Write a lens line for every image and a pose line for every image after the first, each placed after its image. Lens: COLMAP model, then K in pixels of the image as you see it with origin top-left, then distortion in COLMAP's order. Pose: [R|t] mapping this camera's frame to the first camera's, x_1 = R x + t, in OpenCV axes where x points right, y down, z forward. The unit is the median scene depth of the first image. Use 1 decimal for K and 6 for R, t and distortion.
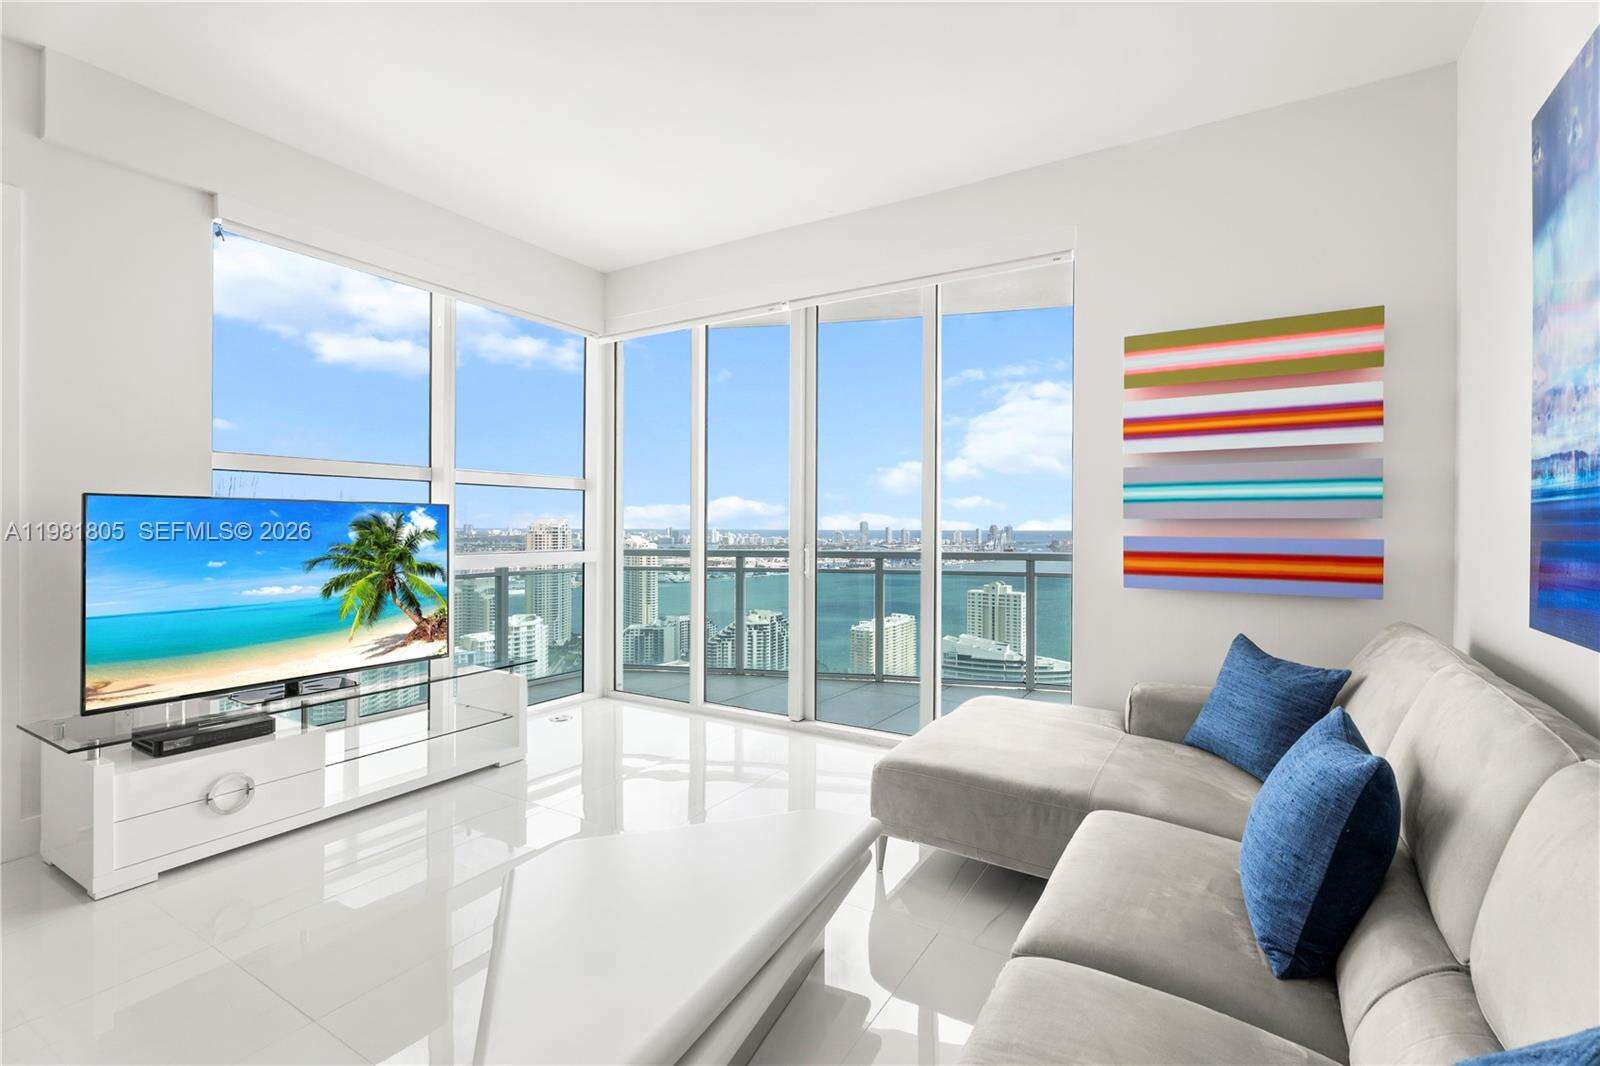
lens RADIAL K [[716.0, 0, 805.7], [0, 716.0, 530.7], [0, 0, 1]] dist [0.001804, 0.000556]
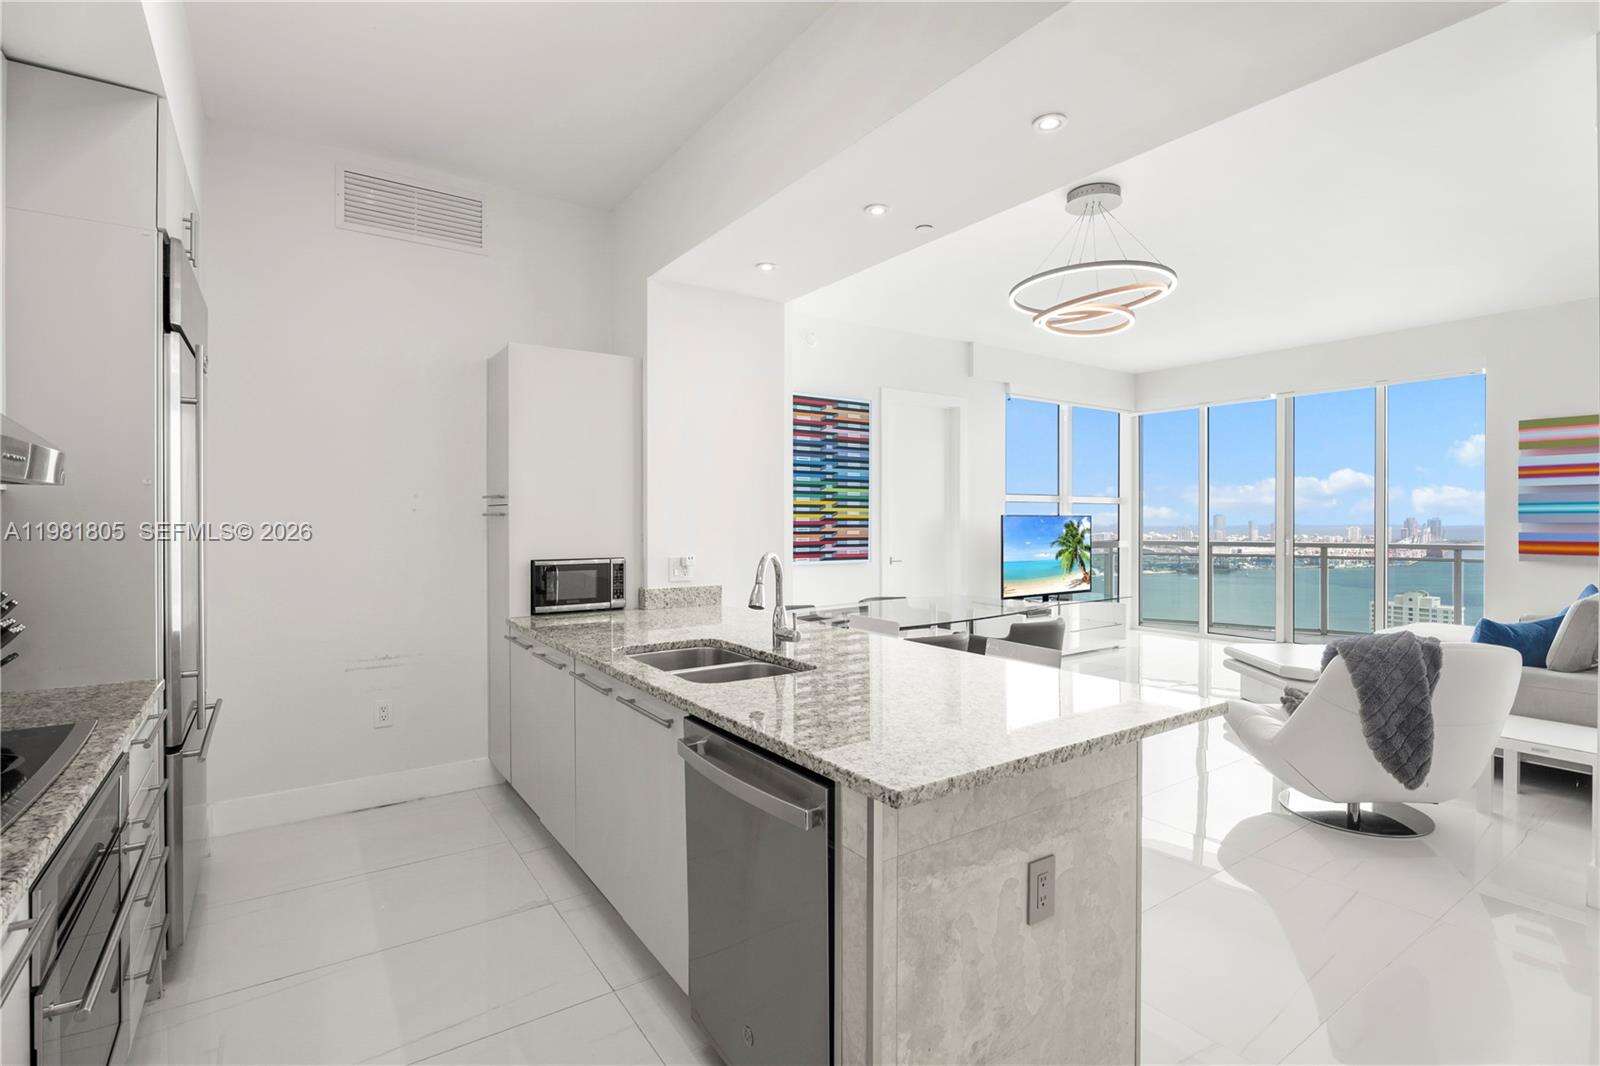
lens RADIAL K [[759.0, 0, 803.8], [0, 759.0, 524.0], [0, 0, 1]] dist [-0.013521, 0.000233]
pose [[0.913146, -0.001034, -0.407631, -0.395014], [0.000028, 0.999997, -0.002475, -0.007724], [0.407633, 0.002249, 0.913143, -1.343535]]
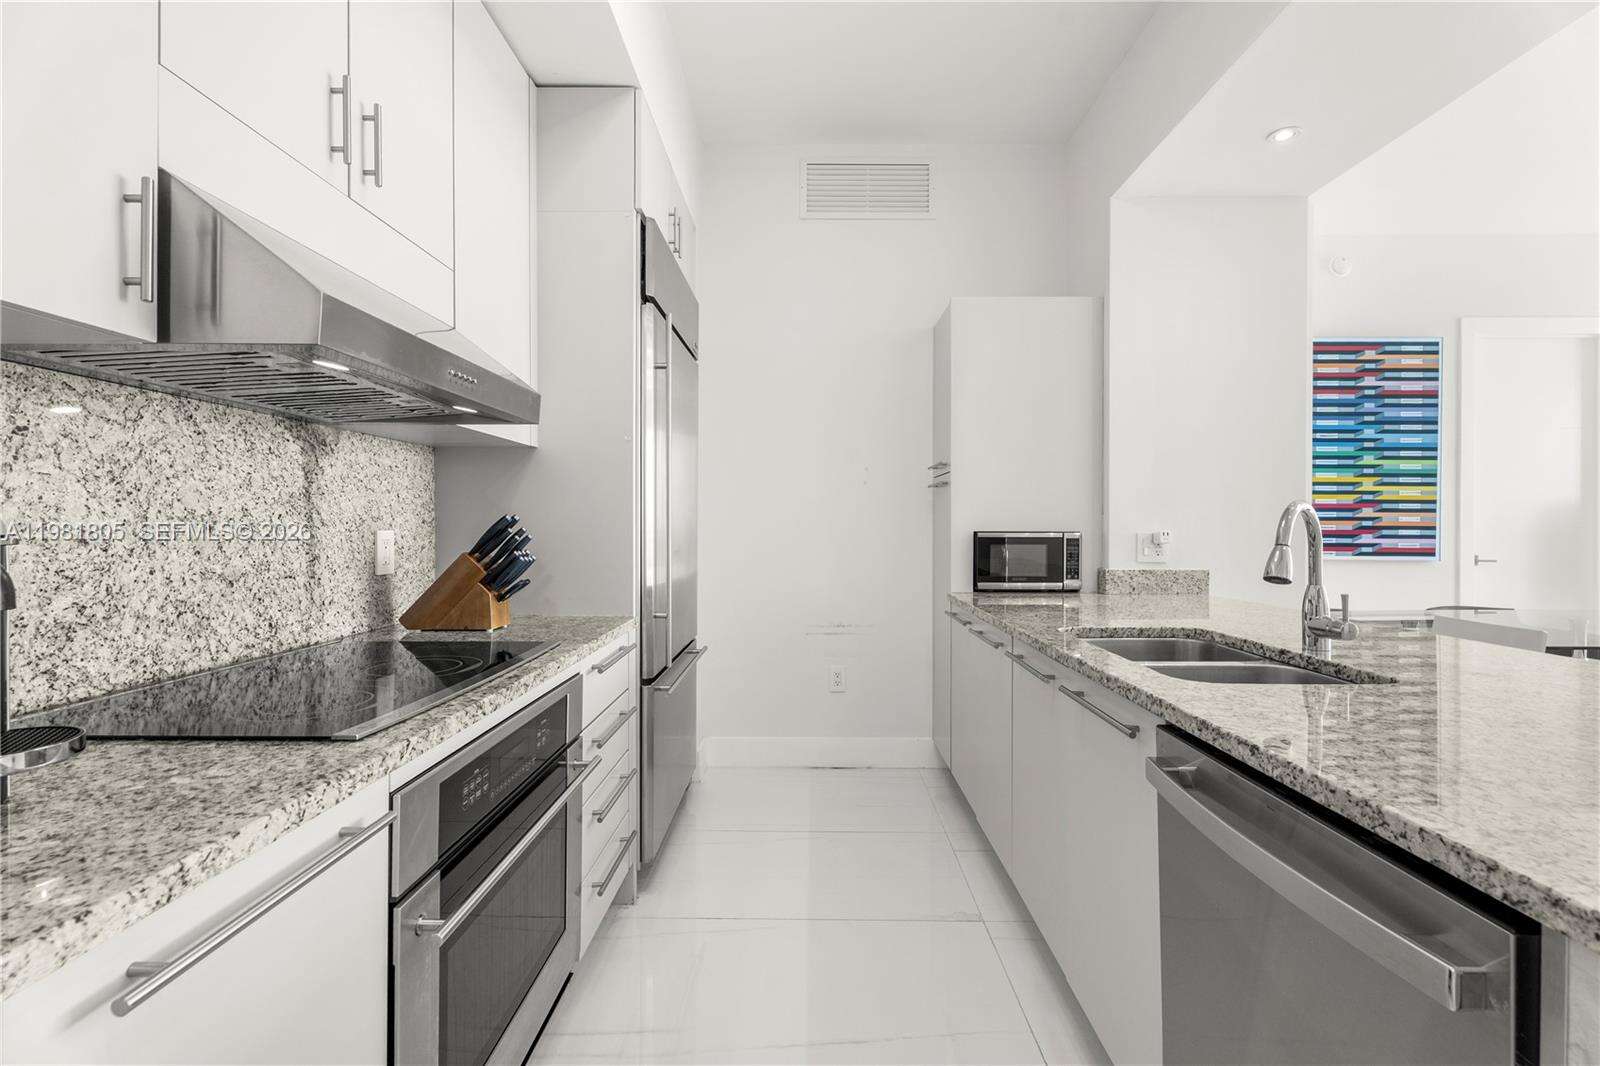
lens RADIAL K [[716.0, 0, 805.7], [0, 716.0, 530.7], [0, 0, 1]] dist [0.001804, 0.000556]
pose [[0.513801, 0.003486, -0.857902, -0.489953], [-0.008310, 0.999965, -0.000913, 0.039017], [0.857869, 0.007598, 0.513812, -1.199630]]
